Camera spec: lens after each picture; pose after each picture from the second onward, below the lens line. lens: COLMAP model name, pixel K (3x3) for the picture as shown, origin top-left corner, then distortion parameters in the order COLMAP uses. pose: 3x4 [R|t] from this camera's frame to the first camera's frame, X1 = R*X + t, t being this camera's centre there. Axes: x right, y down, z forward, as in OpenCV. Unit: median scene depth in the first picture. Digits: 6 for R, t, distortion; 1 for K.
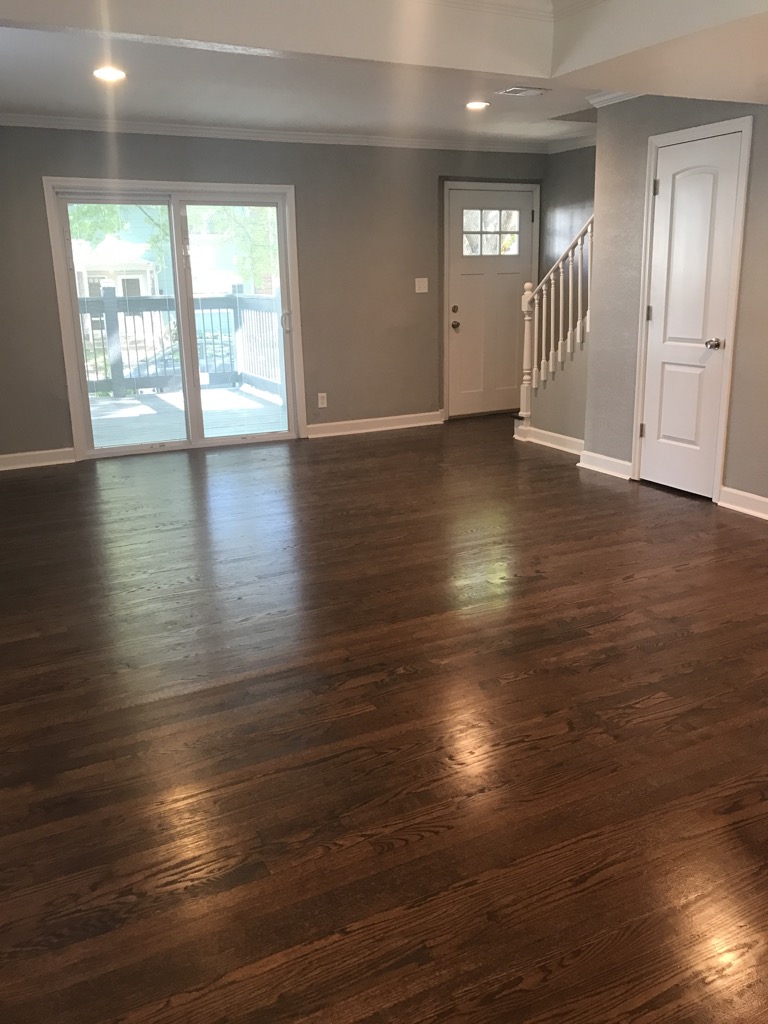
lens RADIAL K [[834.5, 0, 391.7], [0, 834.5, 508.5], [0, 0, 1]] dist [0.031310, -0.035710]
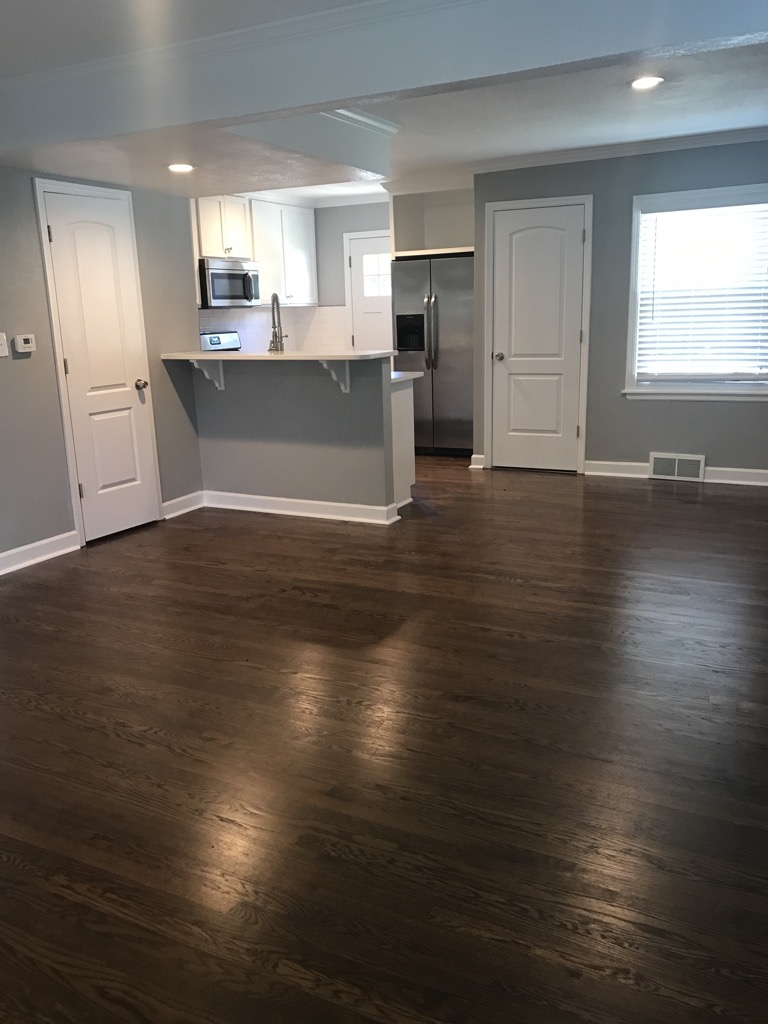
lens RADIAL K [[834.5, 0, 374.0], [0, 834.5, 516.3], [0, 0, 1]] dist [0.031310, -0.035710]
pose [[-0.576878, -0.166552, 0.799670, -0.757847], [0.264838, 0.887968, 0.375996, -0.394431], [-0.772704, 0.428687, -0.468141, 1.423581]]
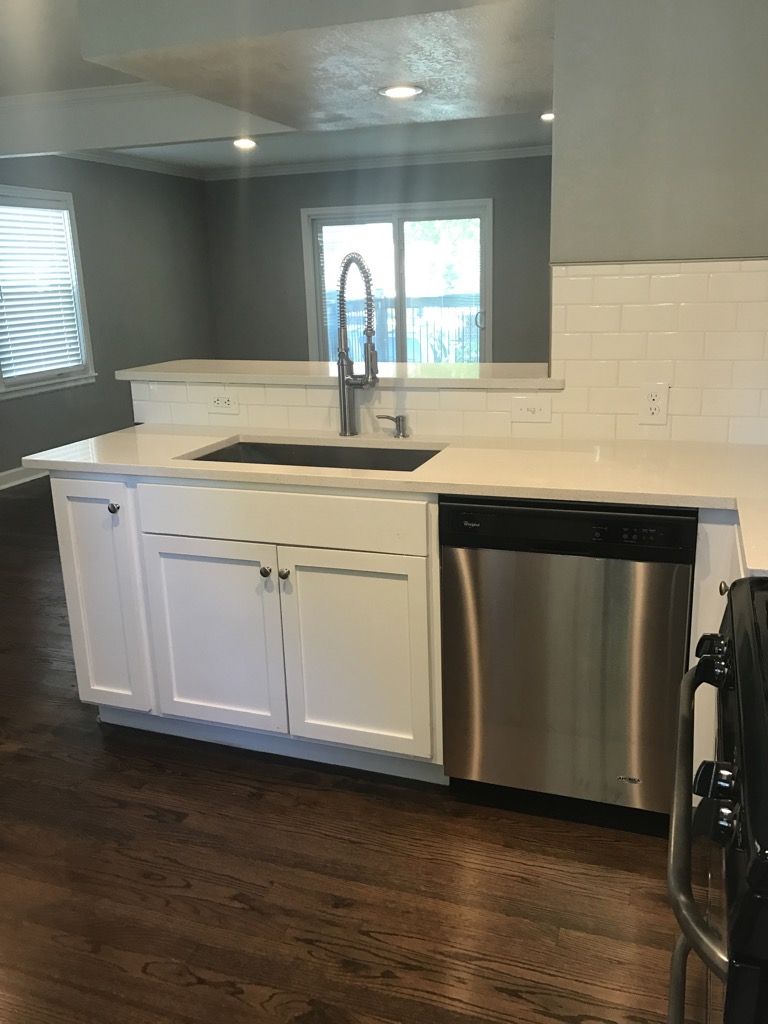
lens RADIAL K [[834.5, 0, 386.4], [0, 834.5, 514.6], [0, 0, 1]] dist [0.031310, -0.035710]
pose [[0.683329, 0.204409, -0.700913, 1.411549], [-0.192034, 0.976526, 0.097570, -0.117888], [0.704404, 0.067927, 0.706542, 0.296177]]
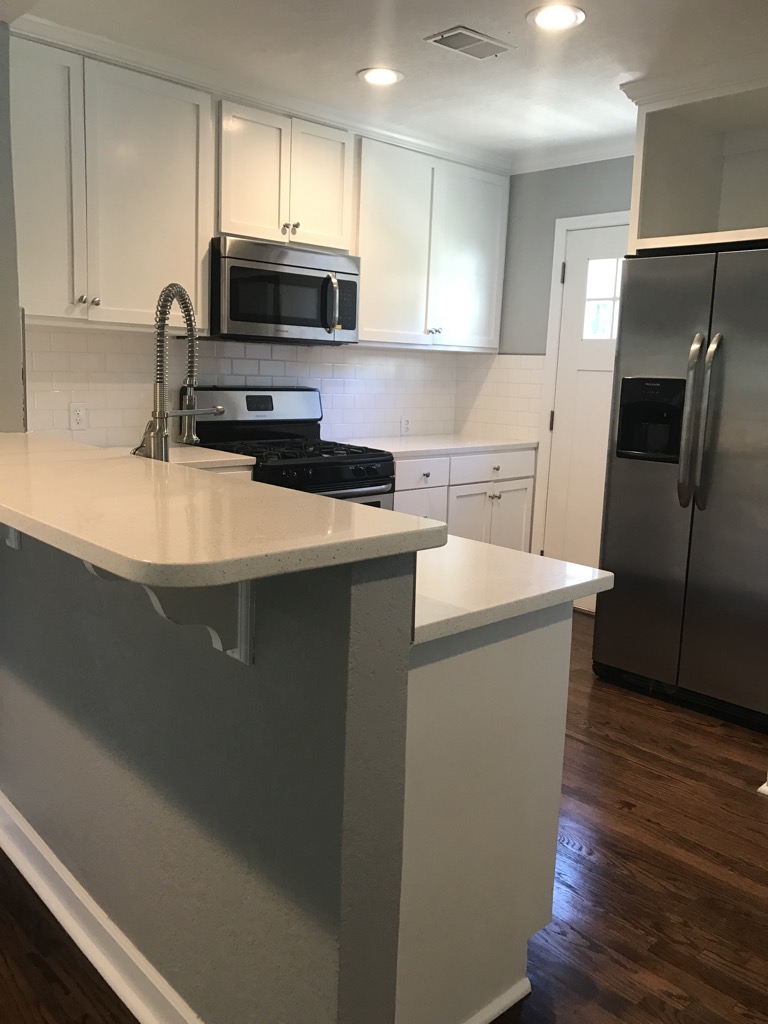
lens RADIAL K [[834.5, 0, 380.7], [0, 834.5, 515.5], [0, 0, 1]] dist [0.031310, -0.035710]
pose [[-0.268708, -0.166986, 0.948637, 0.087494], [0.239127, 0.942461, 0.233634, -0.188090], [-0.933067, 0.289624, -0.213316, 0.715057]]
